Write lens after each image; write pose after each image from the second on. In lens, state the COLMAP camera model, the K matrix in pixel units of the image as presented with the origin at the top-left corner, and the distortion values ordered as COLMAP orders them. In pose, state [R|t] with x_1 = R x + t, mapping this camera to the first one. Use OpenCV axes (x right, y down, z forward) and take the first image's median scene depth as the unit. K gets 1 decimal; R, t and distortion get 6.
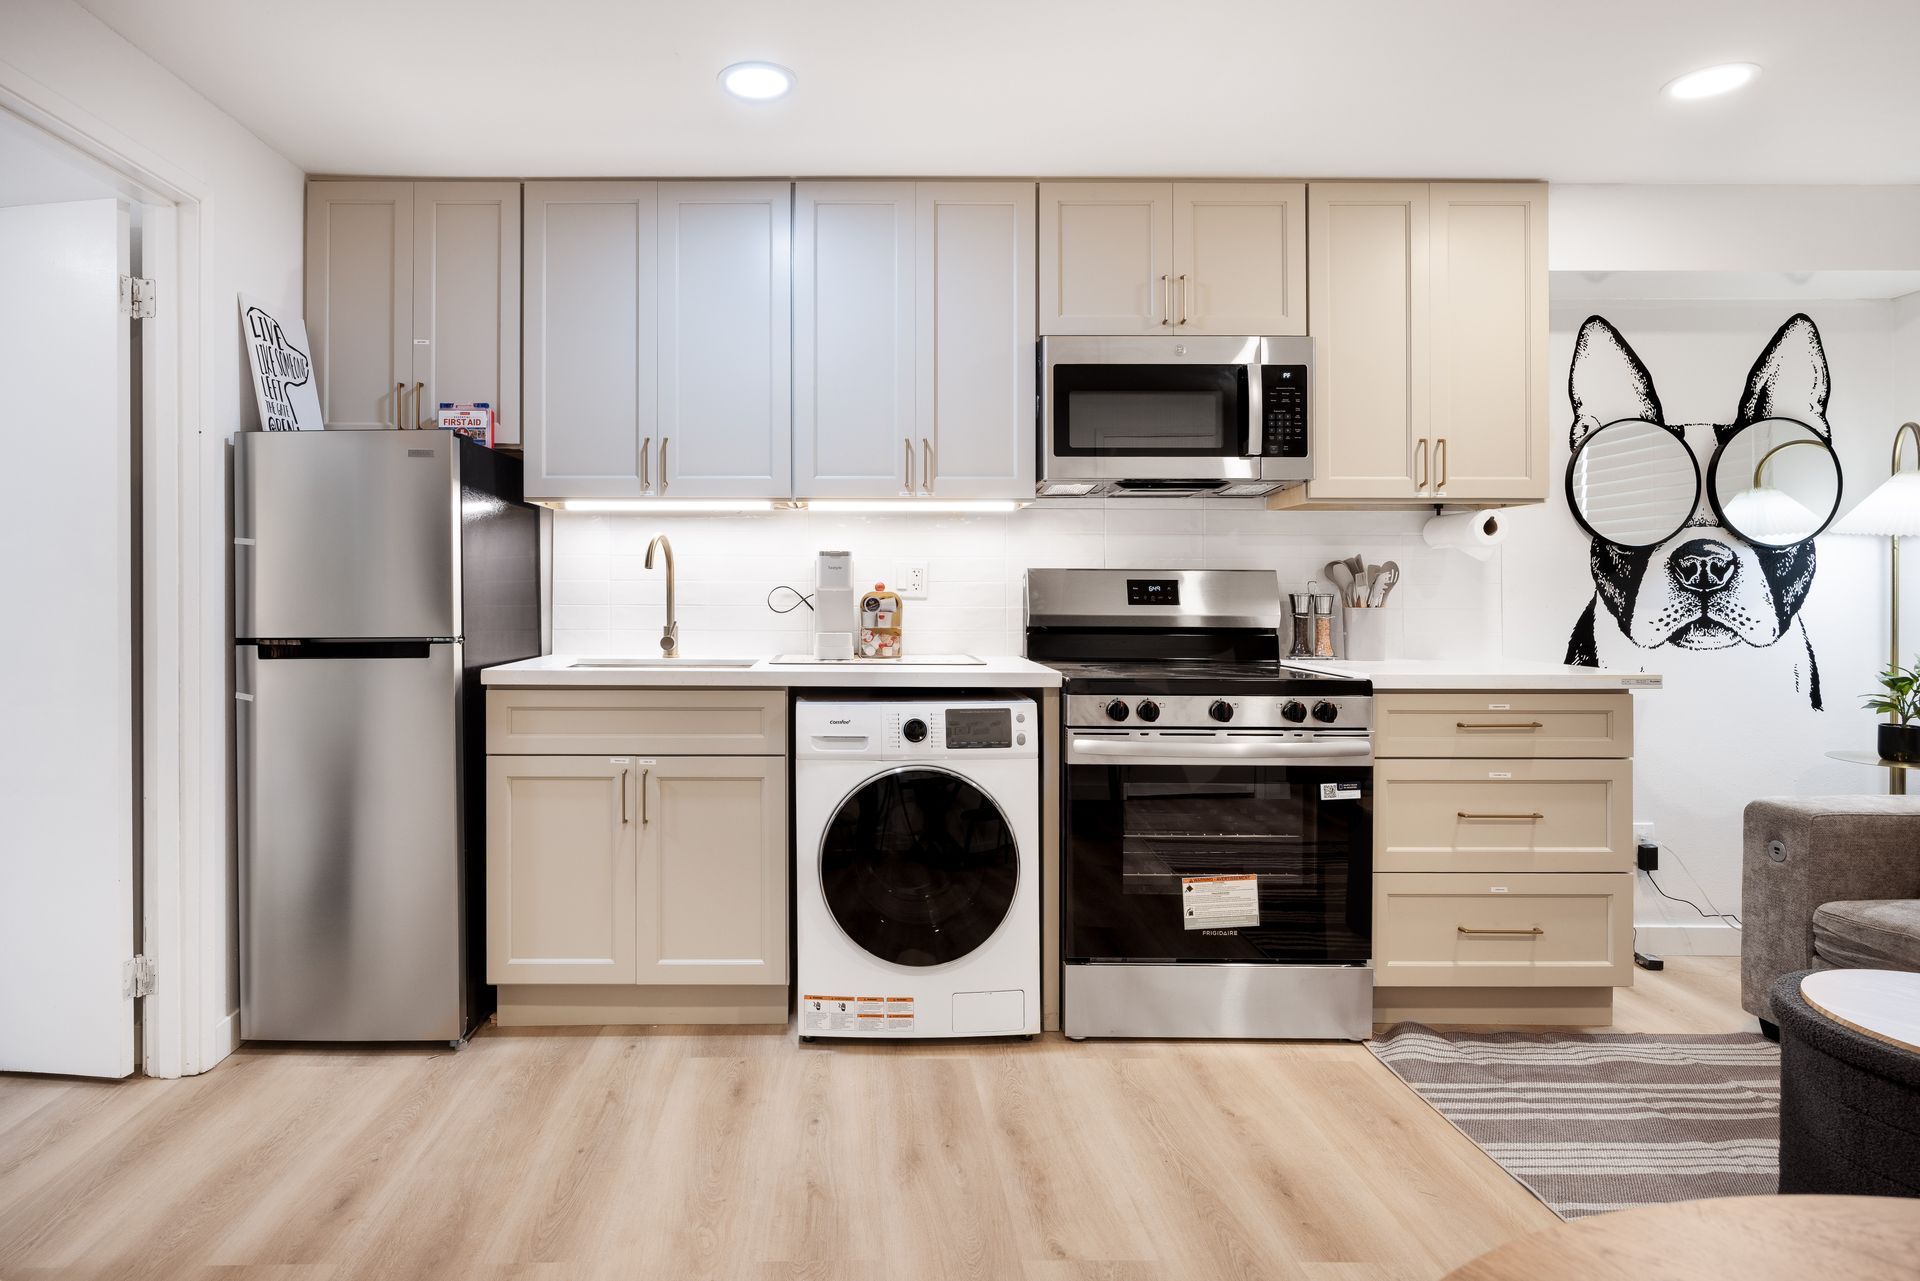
lens RADIAL K [[1071.6, 0, 835.1], [0, 1071.6, 586.8], [0, 0, 1]] dist [-0.001436, -0.001607]
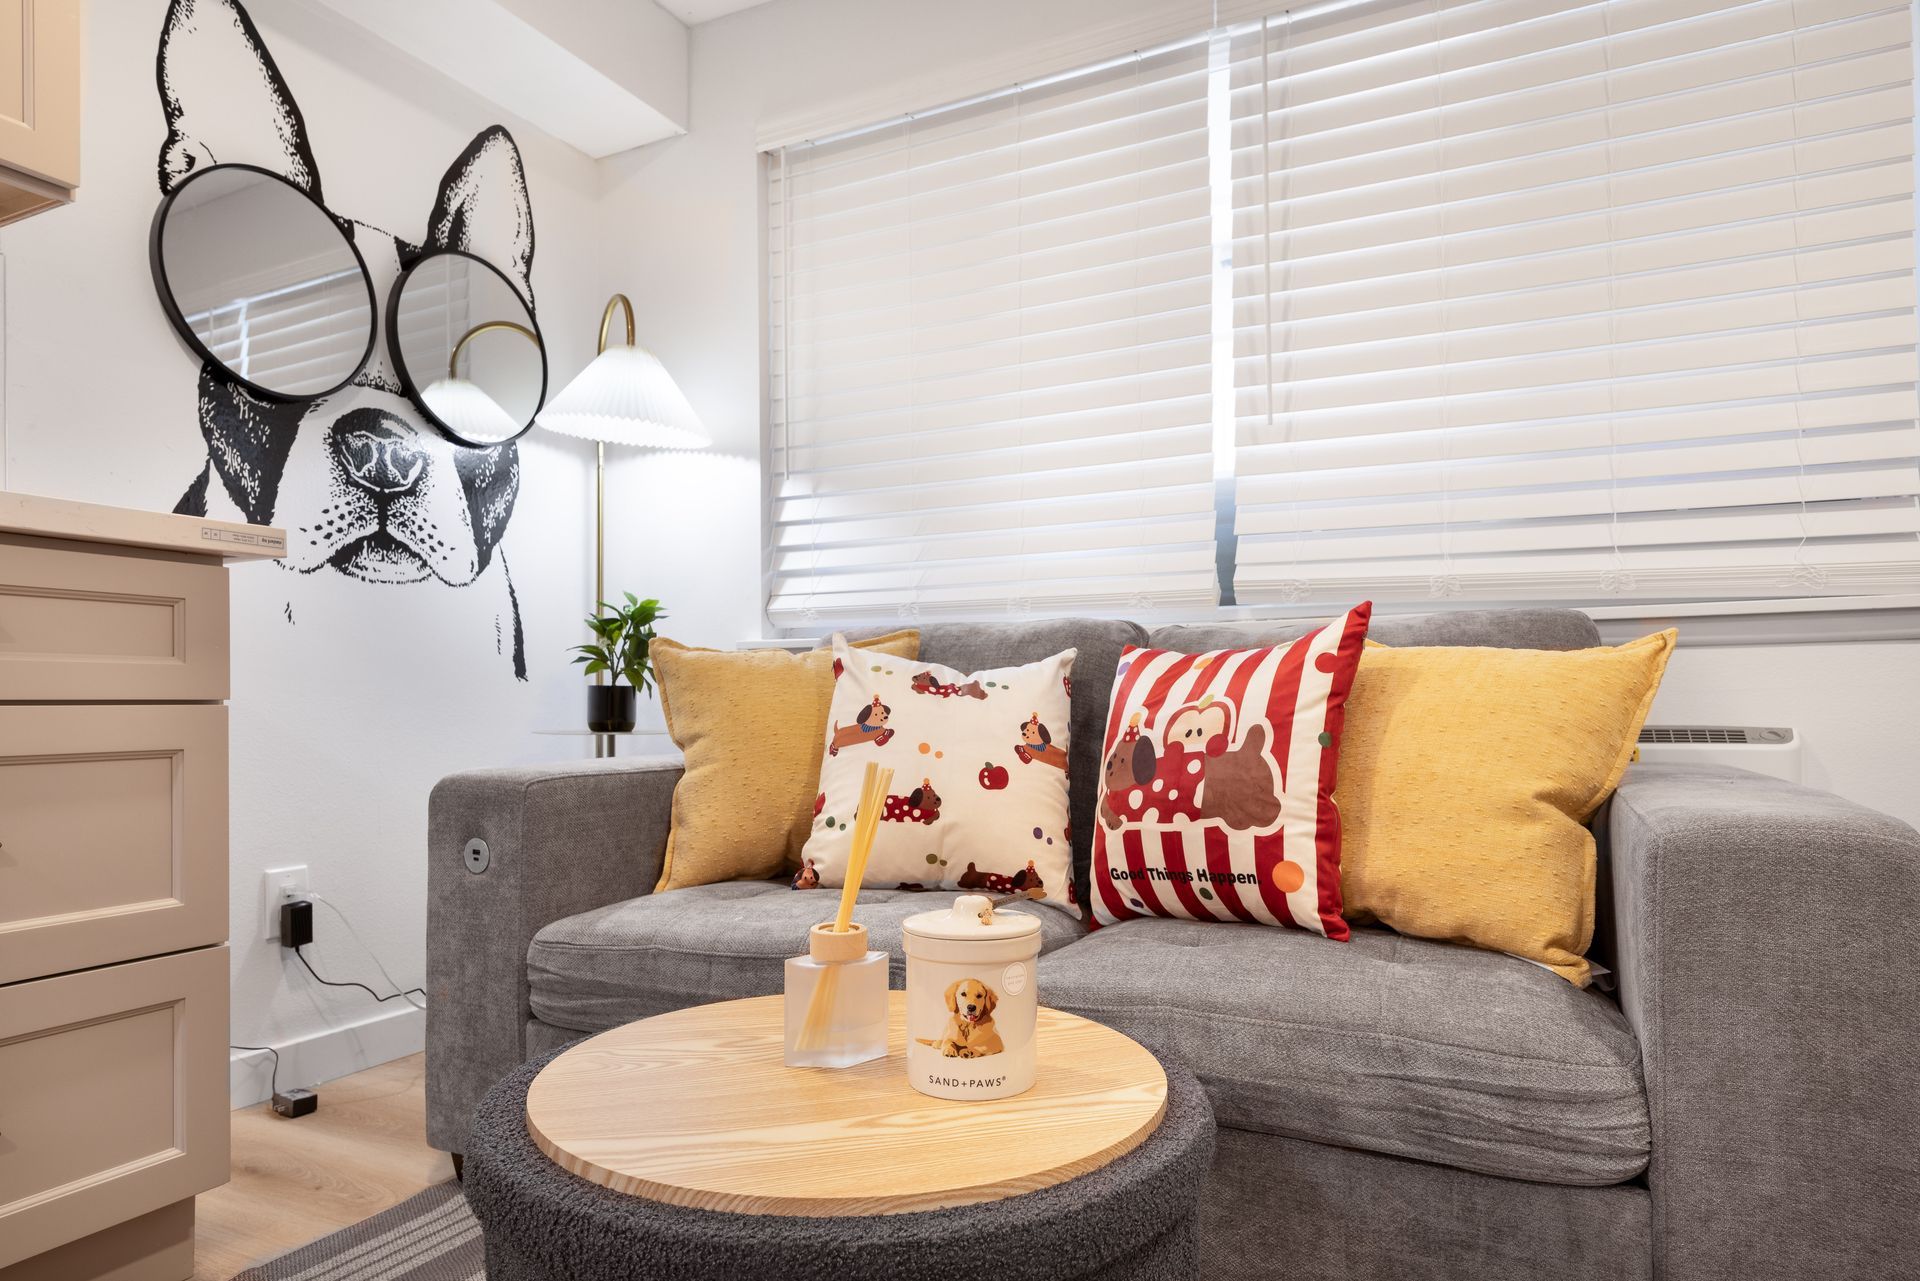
lens RADIAL K [[1155.9, 0, 959.6], [0, 1155.9, 692.9], [0, 0, 1]] dist [-0.000268, 0.001532]
pose [[0.437522, 0.004520, 0.899196, 0.344029], [0.004572, 0.999963, -0.007252, 0.131077], [-0.899196, 0.007284, 0.437485, 0.390107]]
